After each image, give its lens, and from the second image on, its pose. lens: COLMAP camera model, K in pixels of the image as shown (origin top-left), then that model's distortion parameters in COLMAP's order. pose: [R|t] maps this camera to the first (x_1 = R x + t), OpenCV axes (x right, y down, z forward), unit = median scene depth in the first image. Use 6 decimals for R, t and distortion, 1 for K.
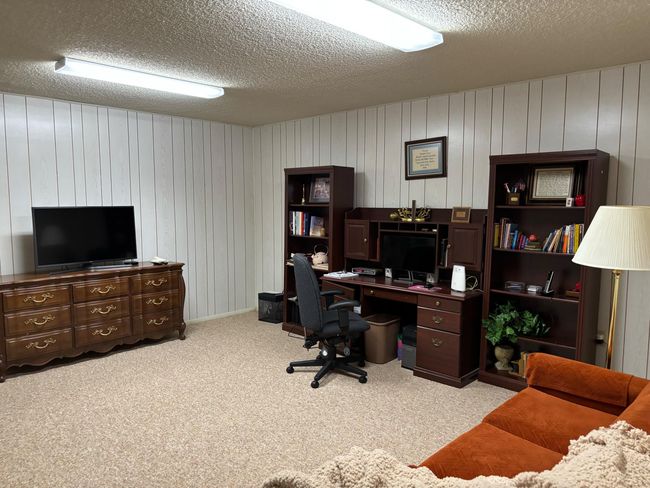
lens RADIAL K [[479.6, 0, 325.8], [0, 479.6, 262.7], [0, 0, 1]] dist [-0.042960, 0.000540]
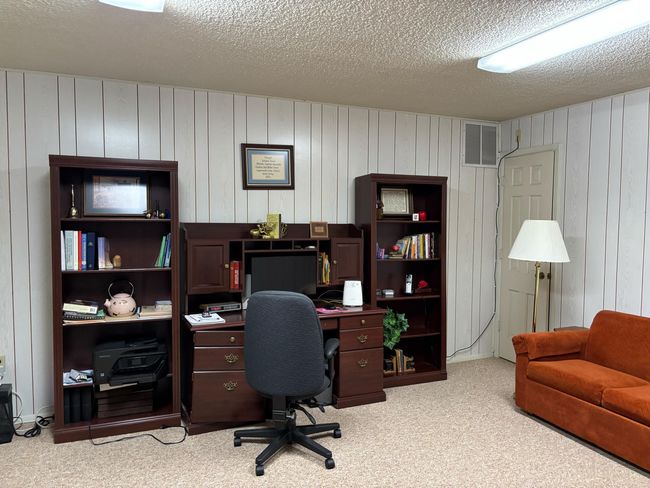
lens RADIAL K [[492.8, 0, 324.3], [0, 492.8, 249.8], [0, 0, 1]] dist [0.052207, -0.047964]
pose [[0.377240, -0.058192, 0.924285, -0.607849], [0.107850, 0.993994, 0.018562, -0.073810], [-0.919814, 0.092682, 0.381251, 0.585743]]
